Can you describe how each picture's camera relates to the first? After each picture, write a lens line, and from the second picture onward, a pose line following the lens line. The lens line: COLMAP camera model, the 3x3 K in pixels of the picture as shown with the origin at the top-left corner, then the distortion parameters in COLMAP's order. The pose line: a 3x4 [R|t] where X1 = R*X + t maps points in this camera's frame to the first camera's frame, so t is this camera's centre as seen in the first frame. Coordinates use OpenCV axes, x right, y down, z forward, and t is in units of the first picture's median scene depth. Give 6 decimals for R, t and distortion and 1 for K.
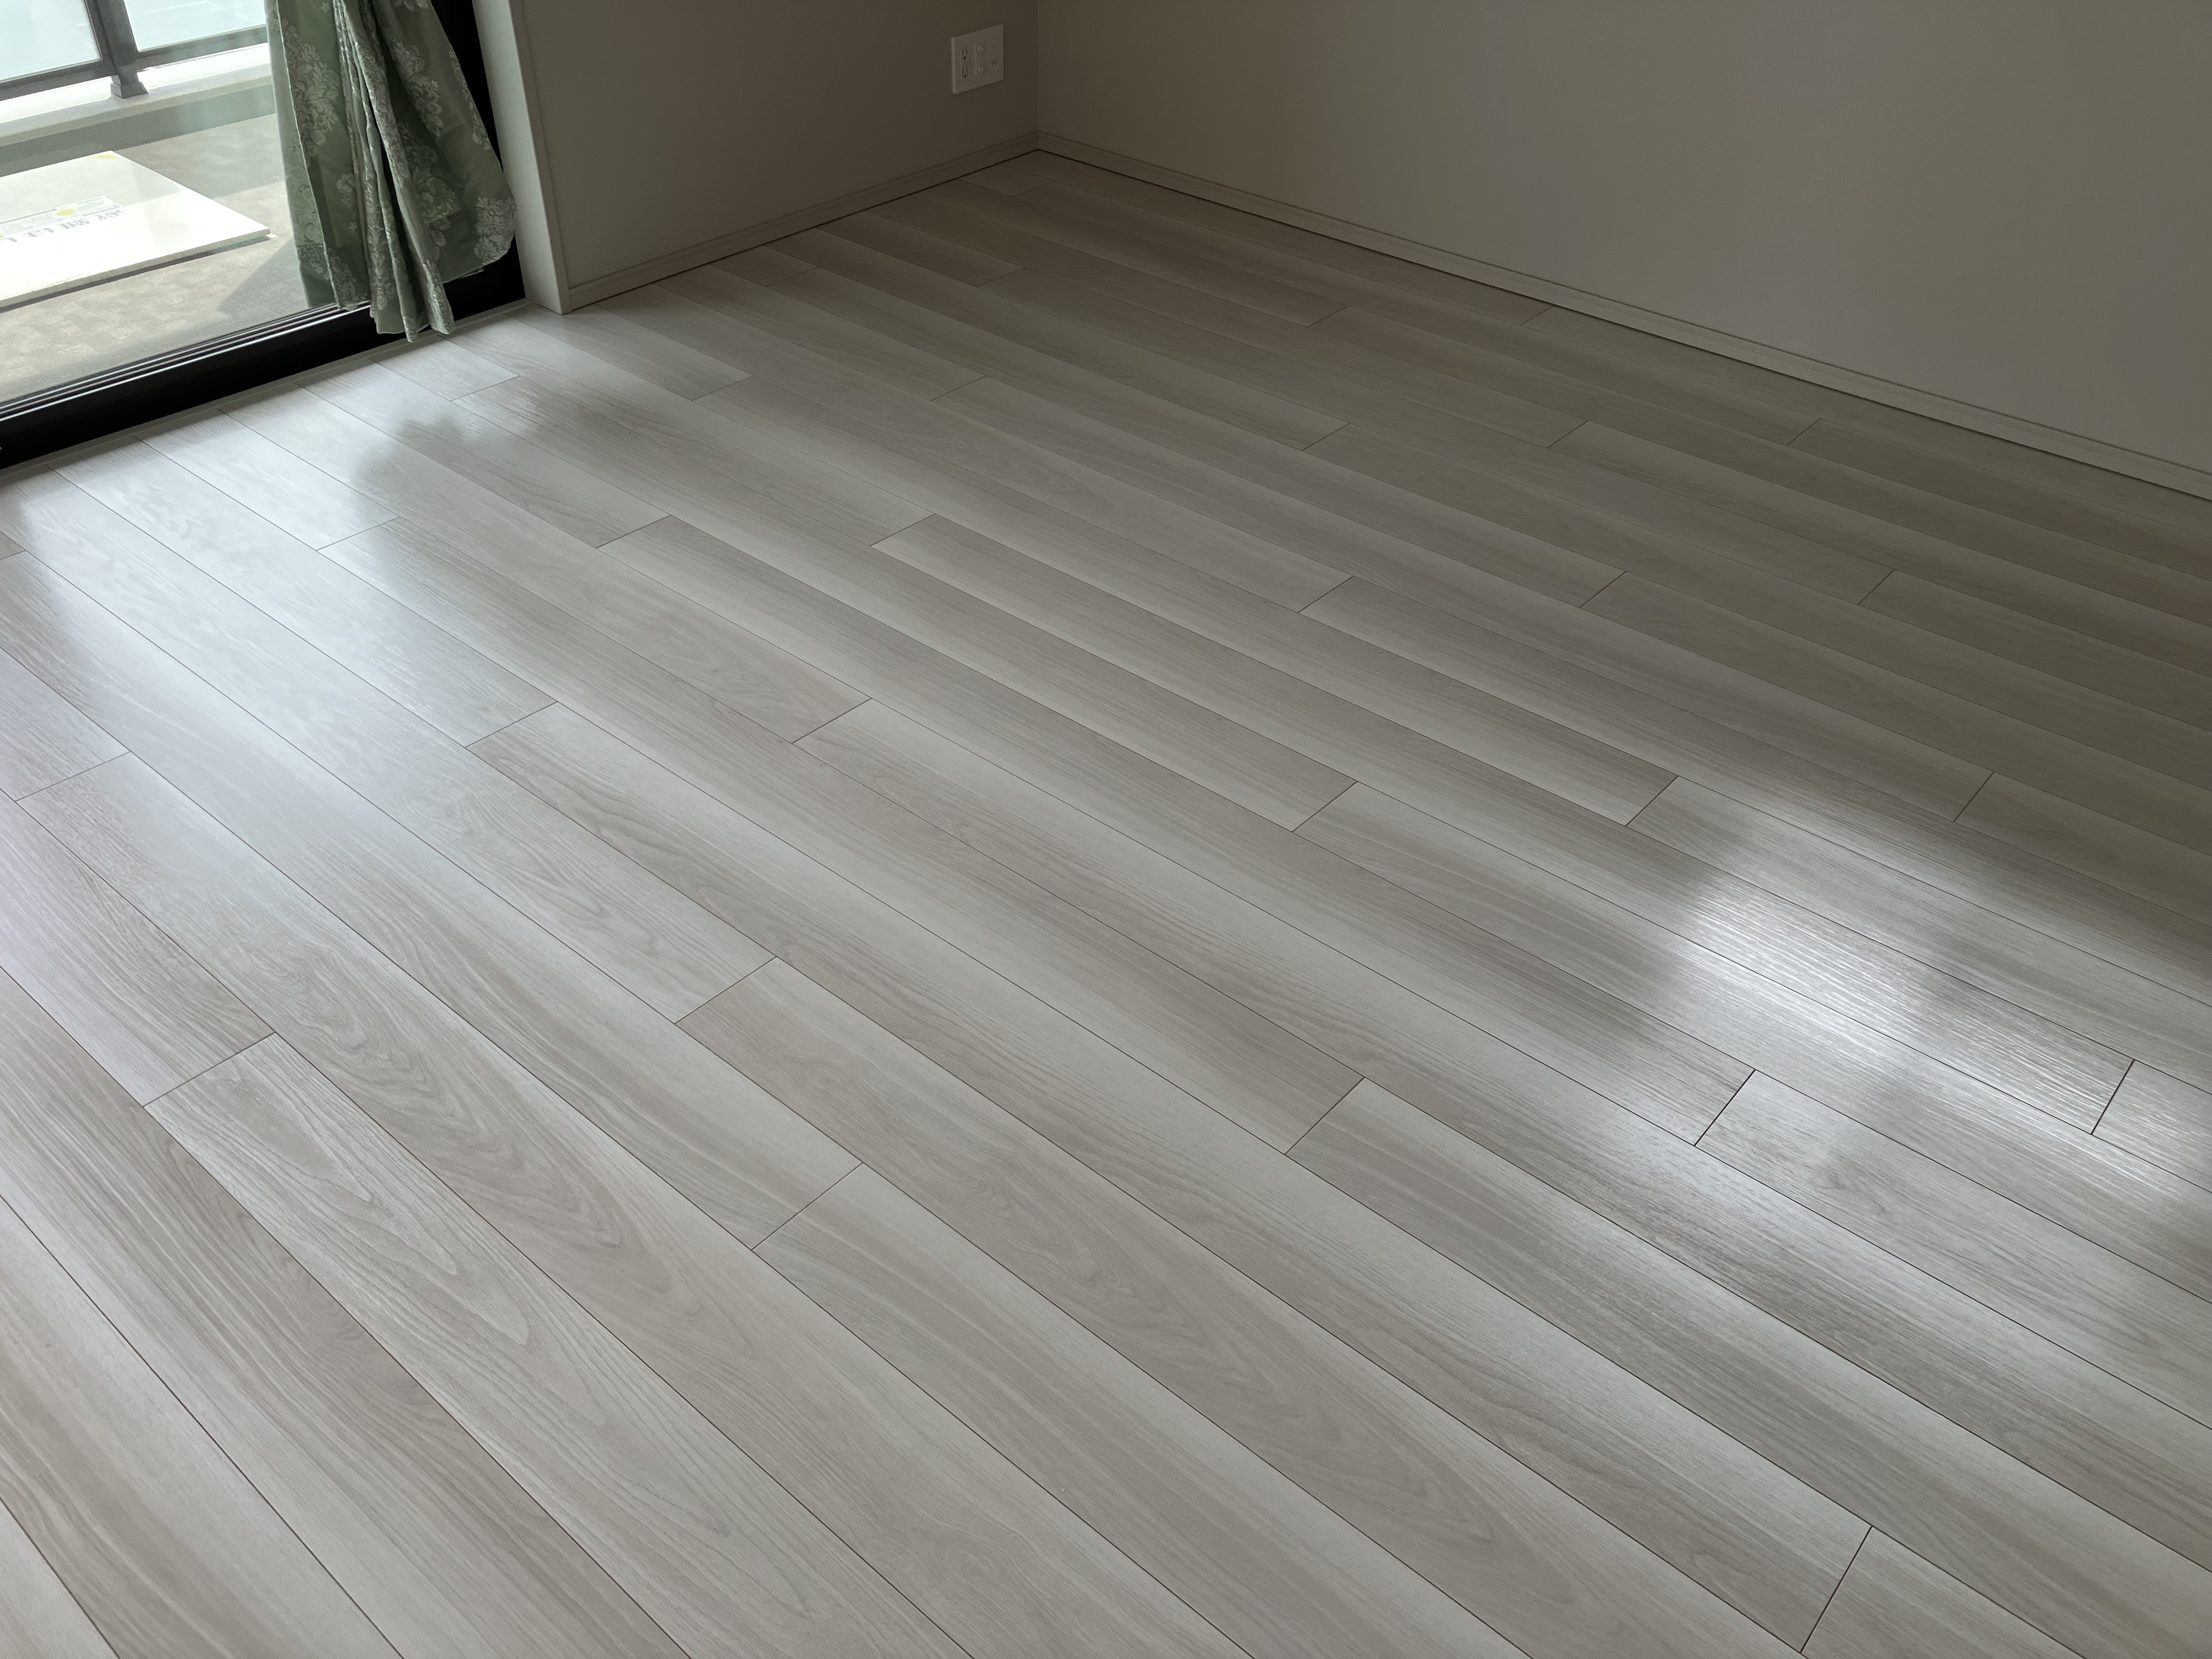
lens RADIAL K [[1779.0, 0, 1102.2], [0, 1779.0, 819.4], [0, 0, 1]] dist [0.018692, -0.010156]
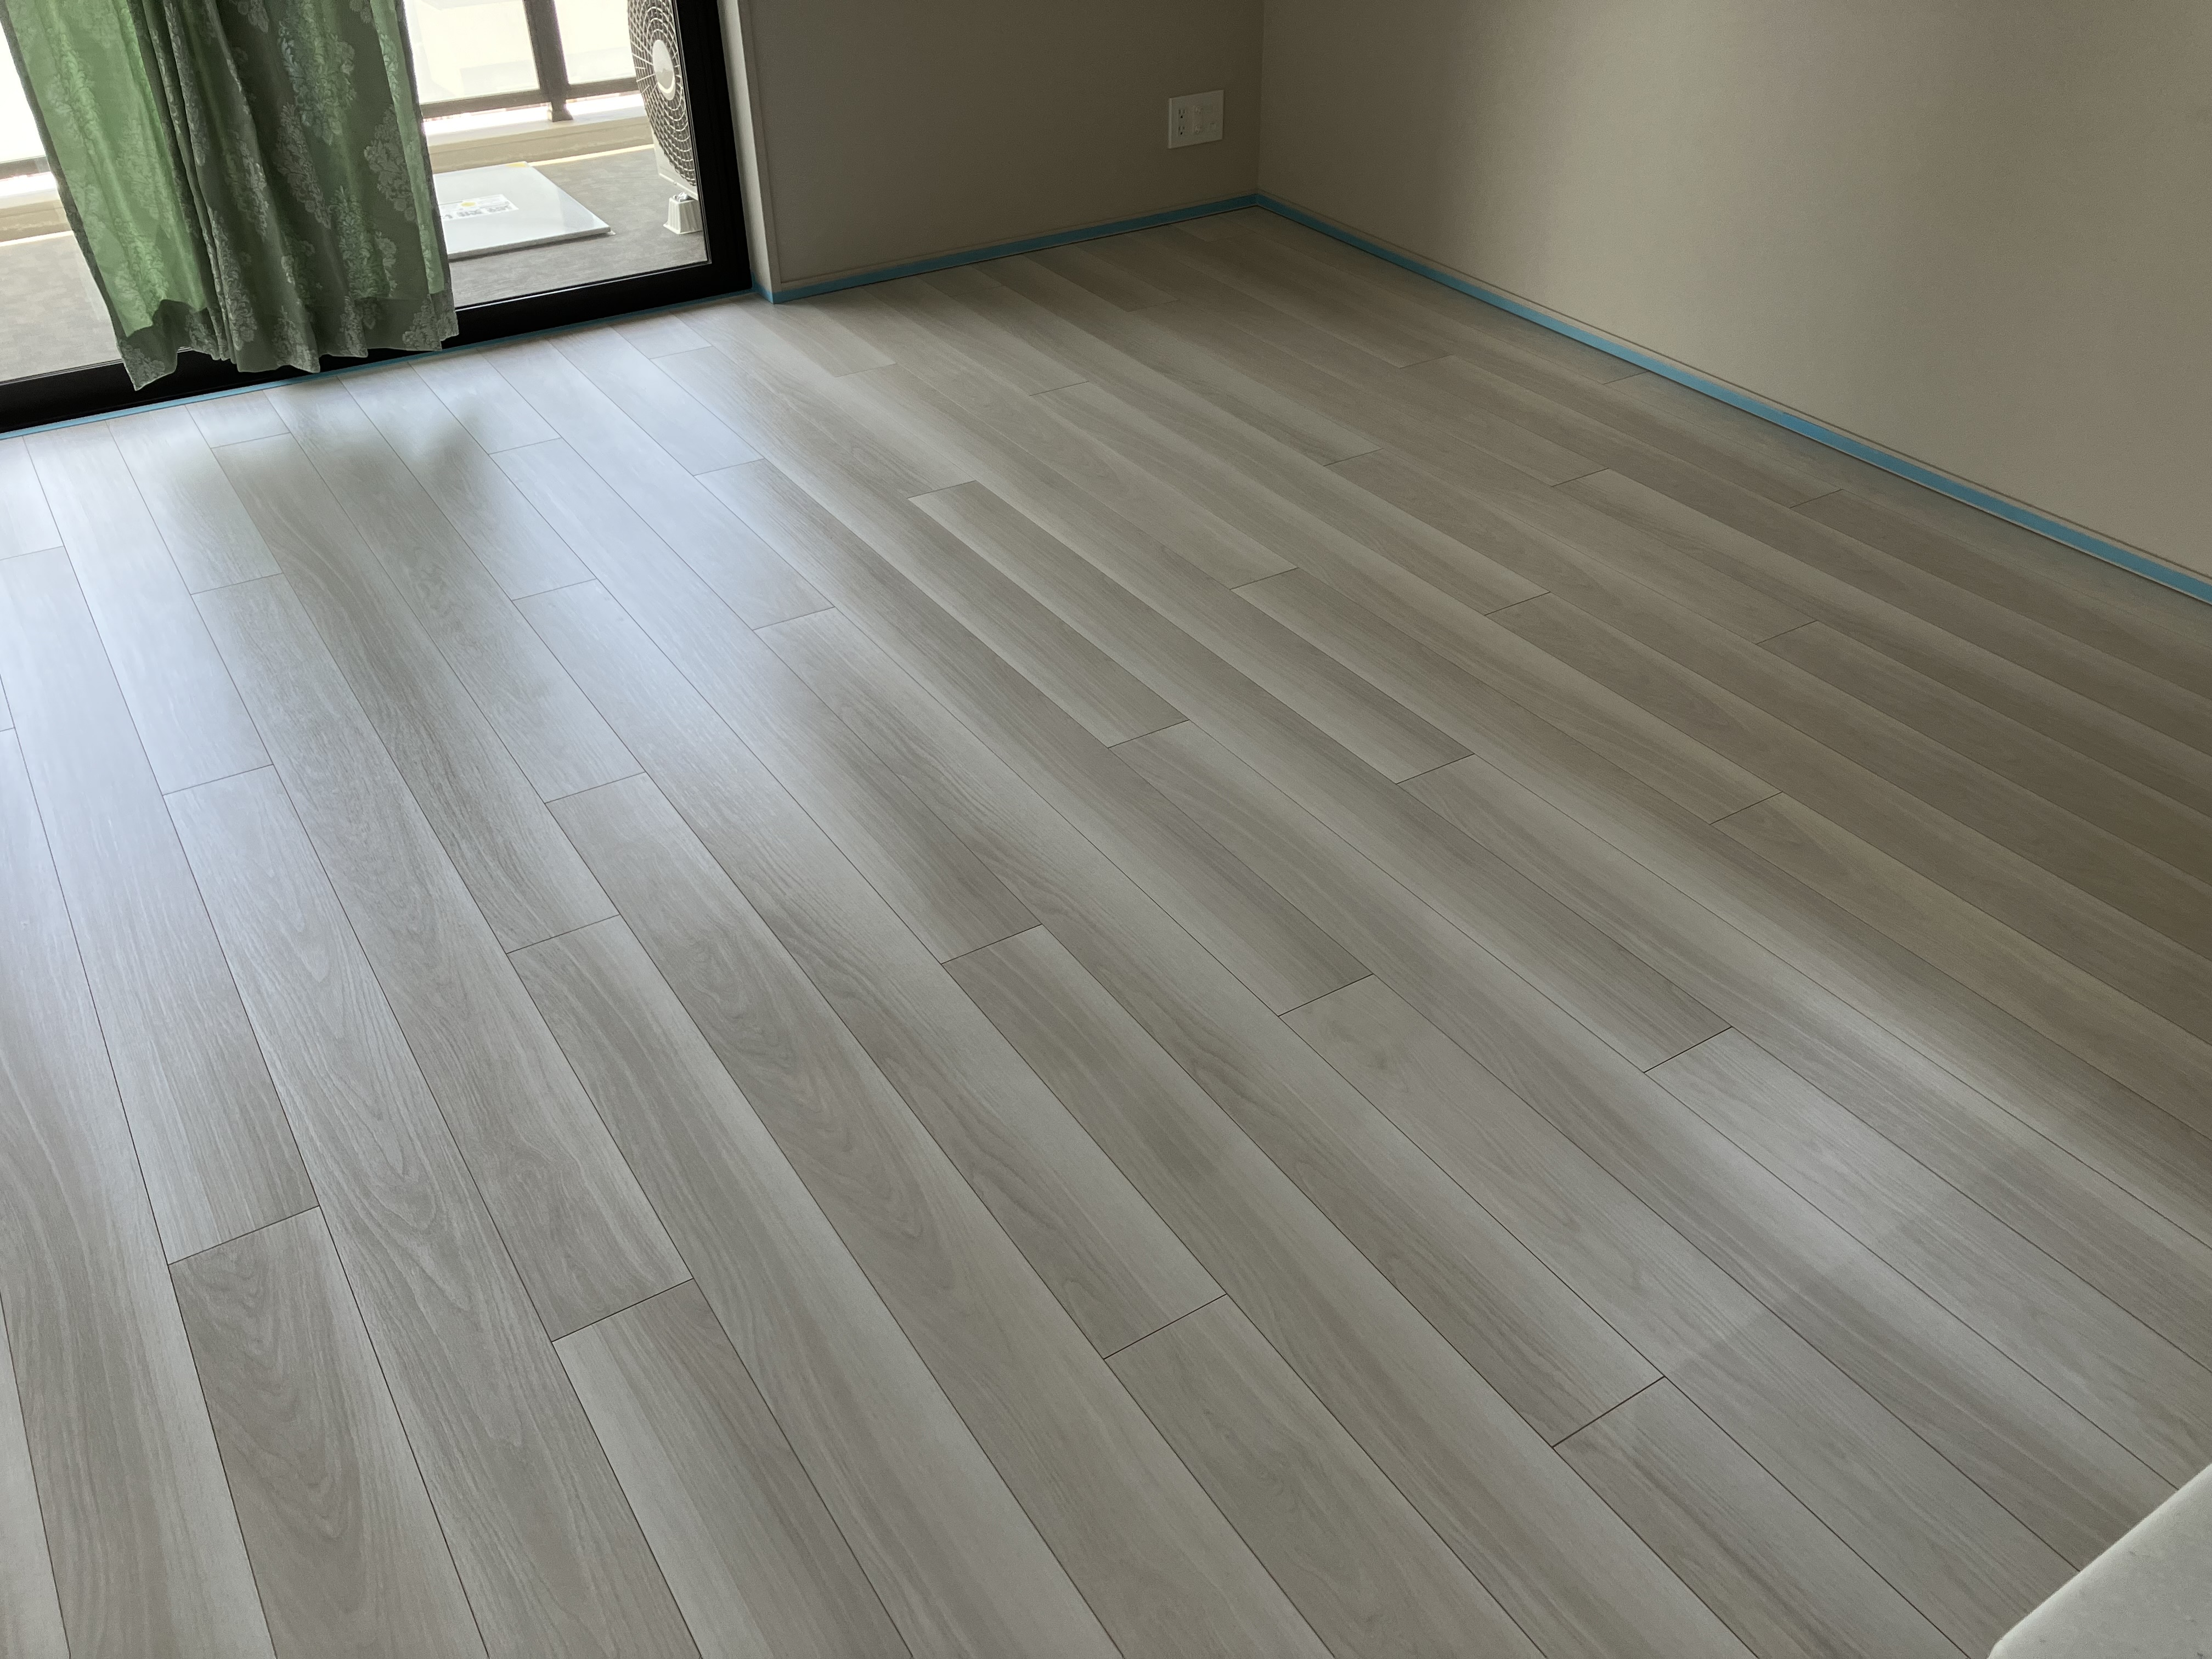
lens RADIAL K [[1779.0, 0, 1101.4], [0, 1779.0, 835.6], [0, 0, 1]] dist [0.018692, -0.010156]
pose [[0.960187, 0.150242, -0.235519, 0.366894], [-0.160172, 0.986809, -0.023502, 0.087437], [0.228881, 0.060290, 0.971586, -0.110118]]
